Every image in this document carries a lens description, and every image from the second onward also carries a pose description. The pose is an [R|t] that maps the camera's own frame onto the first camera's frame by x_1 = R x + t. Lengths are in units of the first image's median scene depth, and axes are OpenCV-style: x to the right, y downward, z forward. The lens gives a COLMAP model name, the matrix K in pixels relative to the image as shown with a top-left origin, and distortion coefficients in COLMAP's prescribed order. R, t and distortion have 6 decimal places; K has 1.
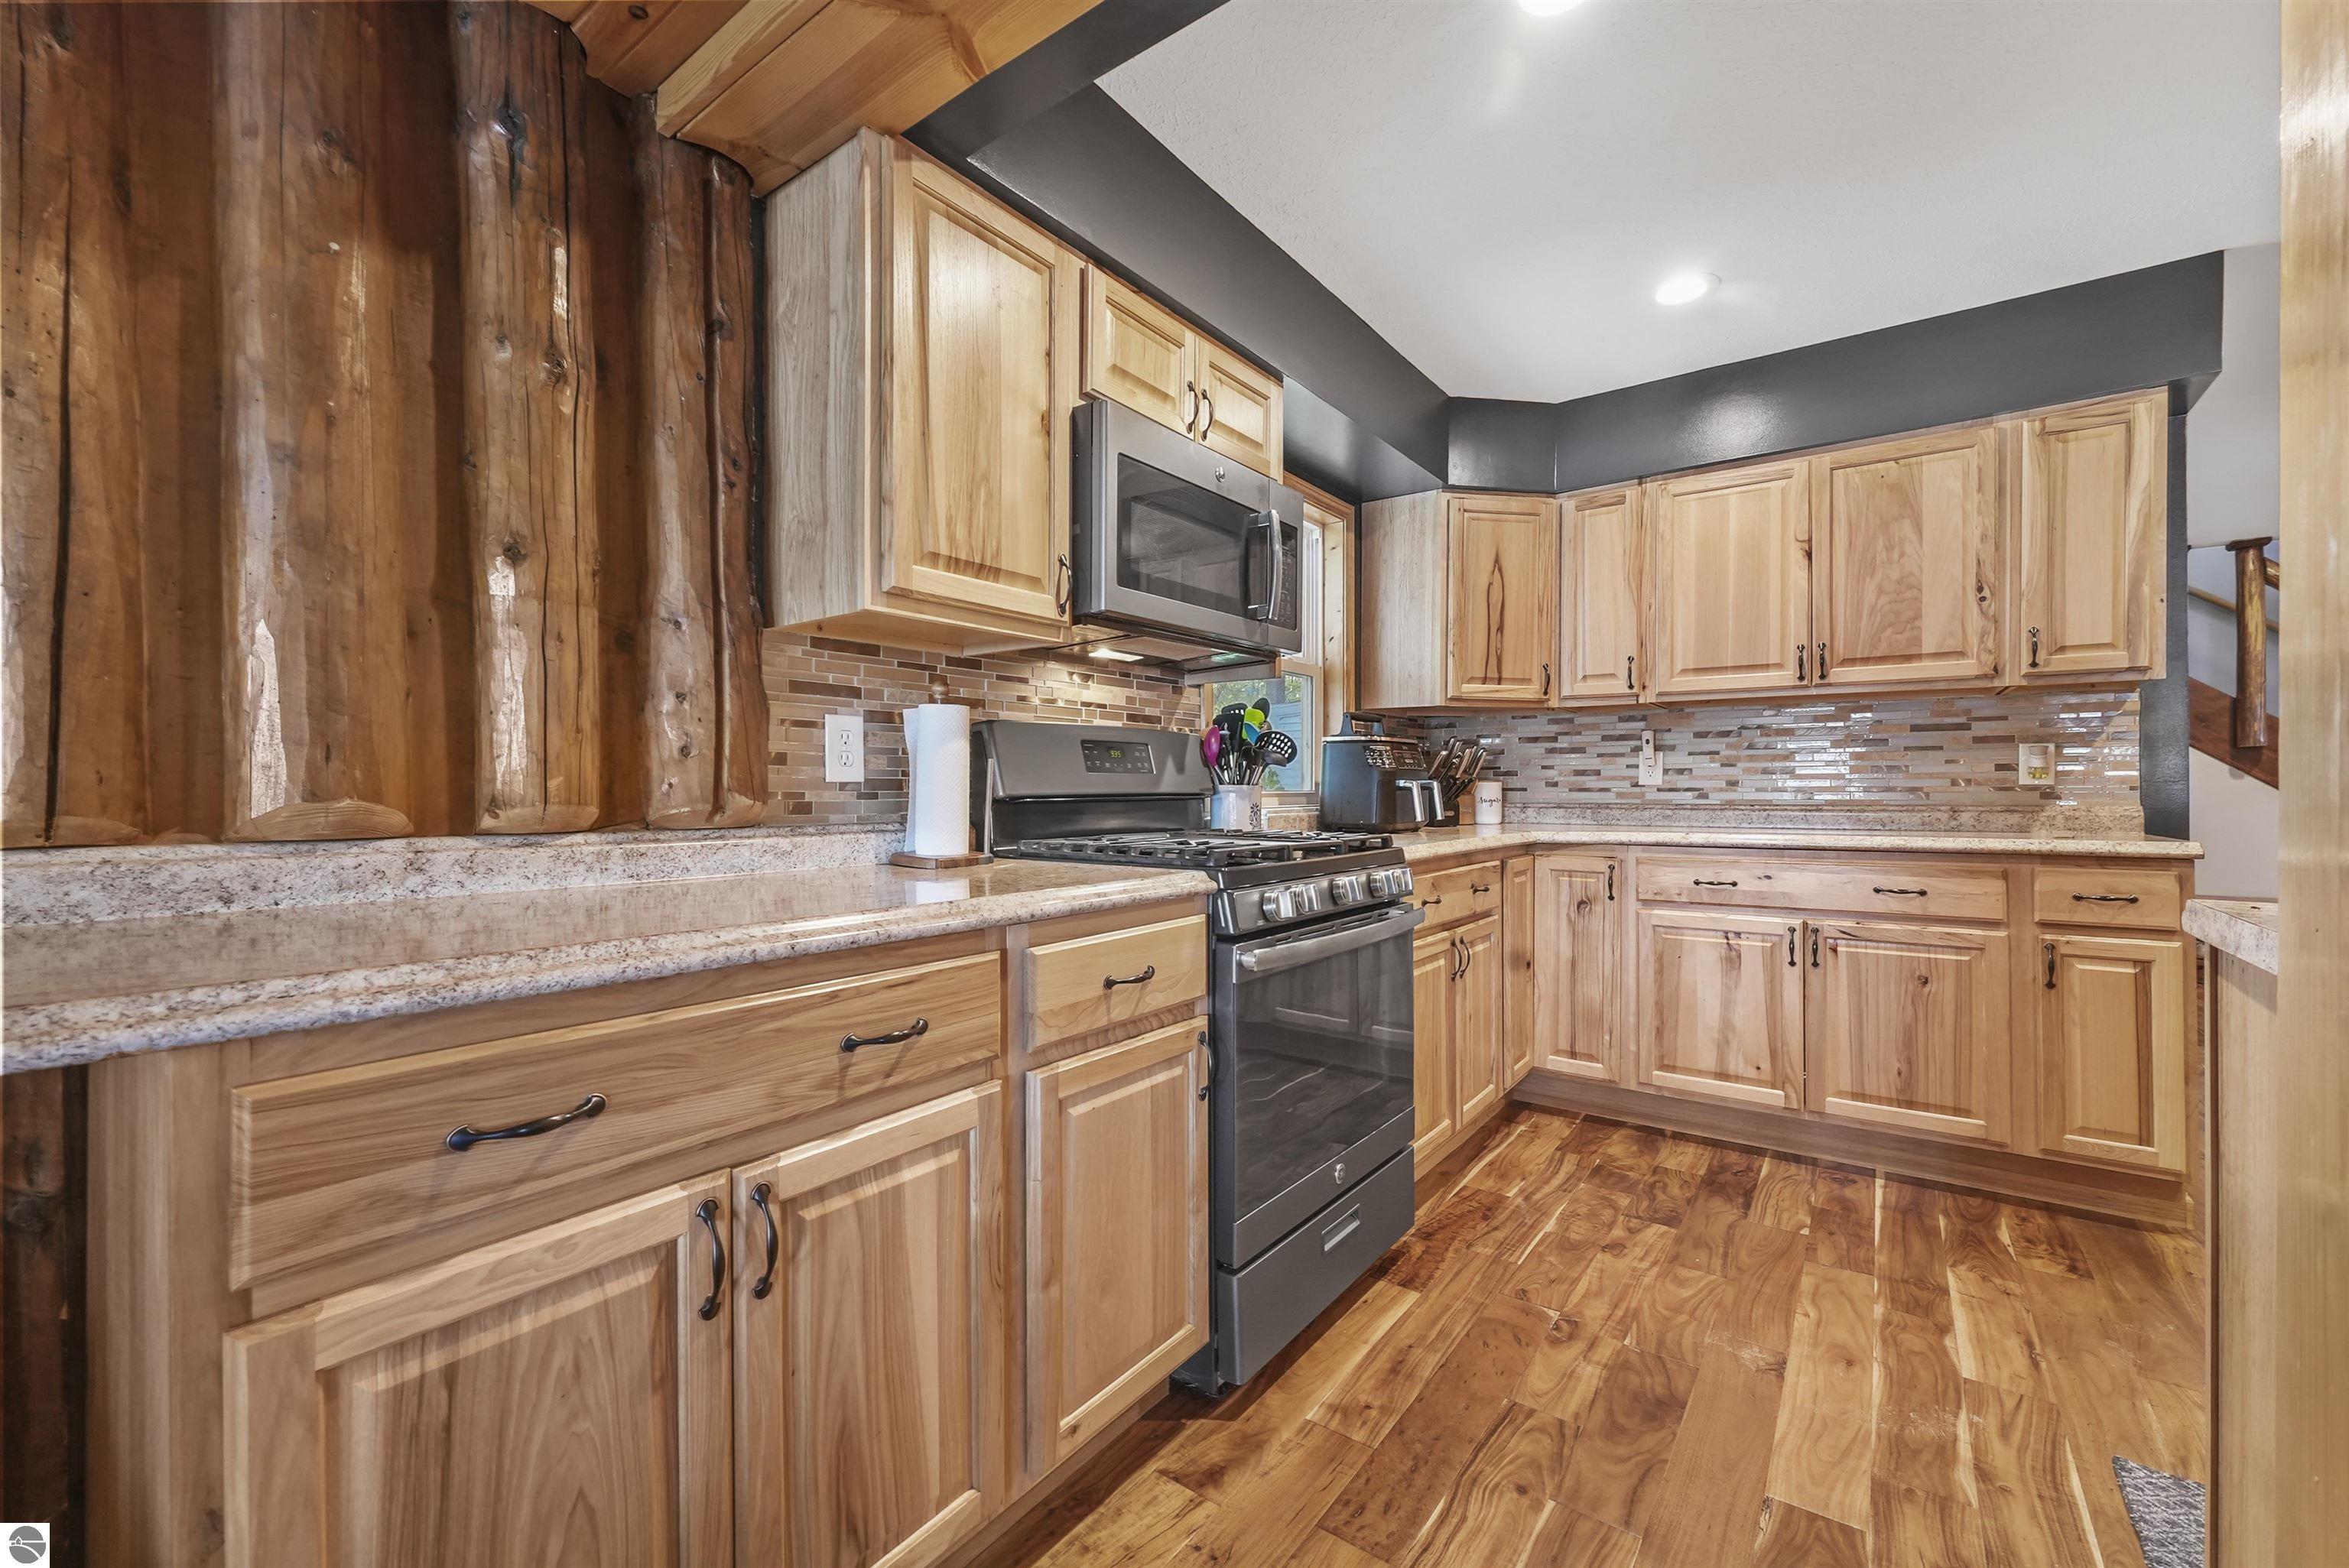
lens RADIAL K [[948.9, 0, 1156.9], [0, 948.9, 787.3], [0, 0, 1]] dist [-0.006429, 0.000731]
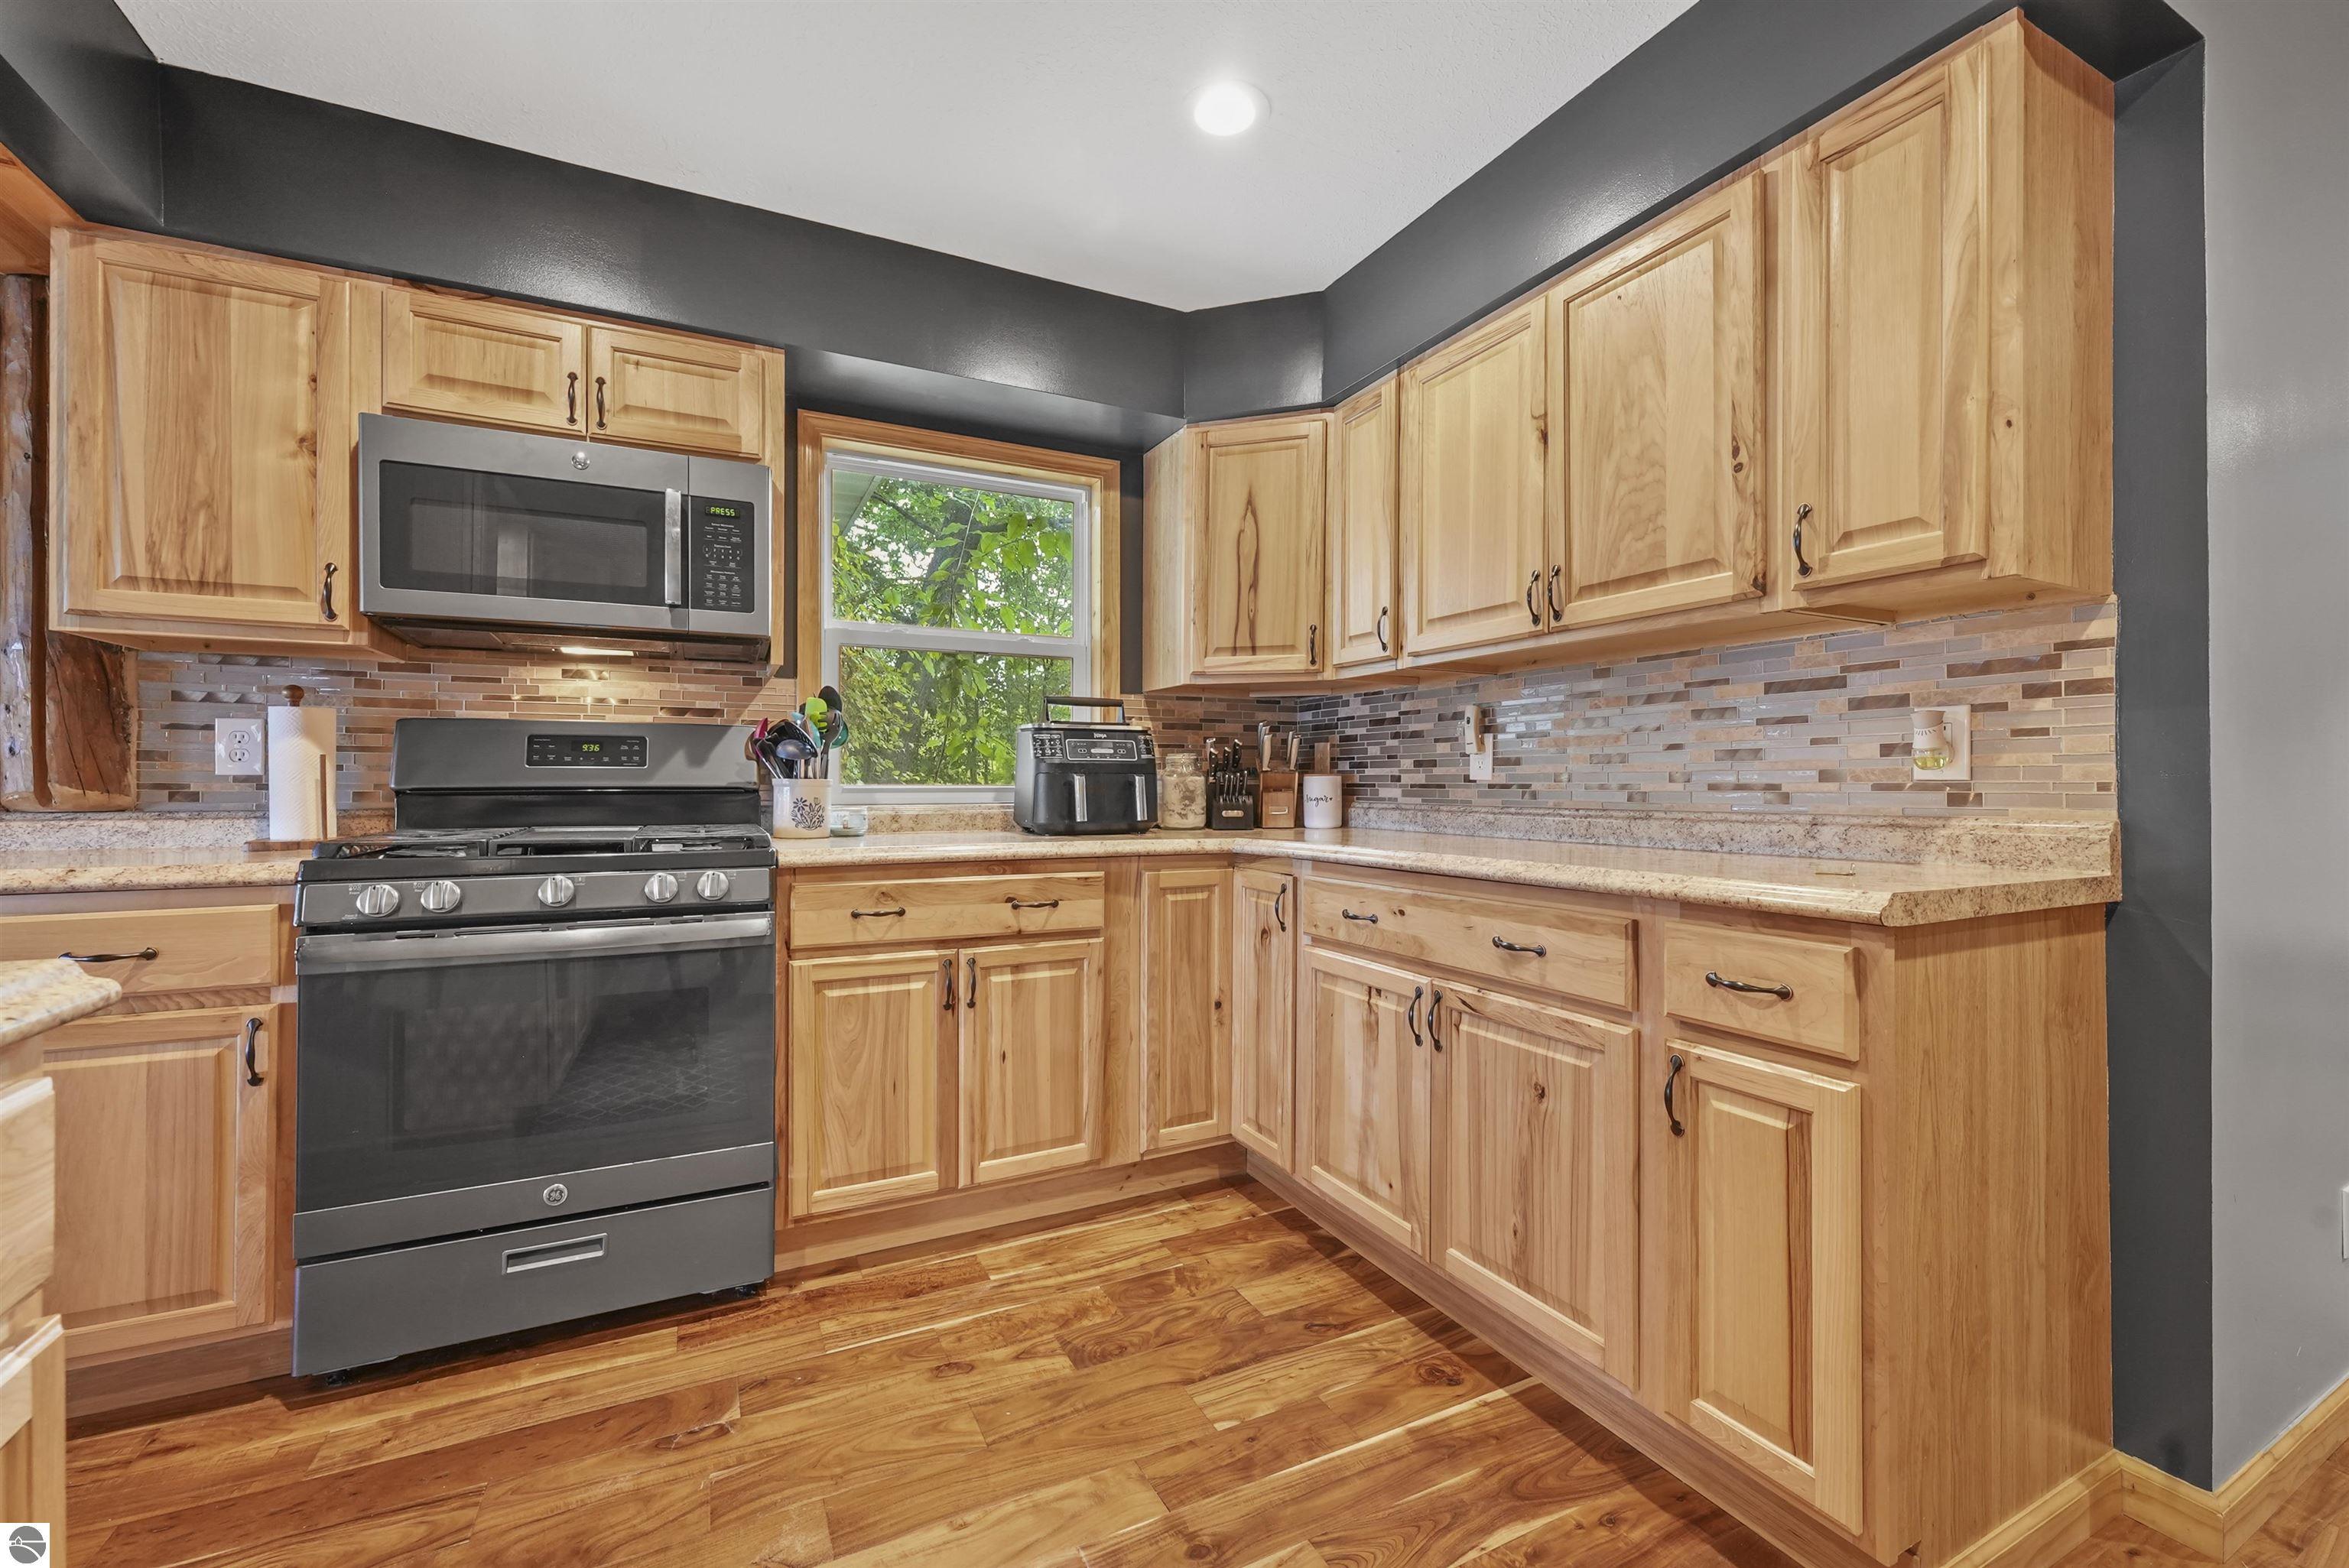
lens RADIAL K [[948.9, 0, 1170.4], [0, 948.9, 780.8], [0, 0, 1]] dist [-0.006429, 0.000731]
pose [[0.897331, 0.001820, -0.441354, 0.820102], [-0.002904, 0.999994, -0.001782, 0.000172], [0.441348, 0.002881, 0.897331, 0.308951]]
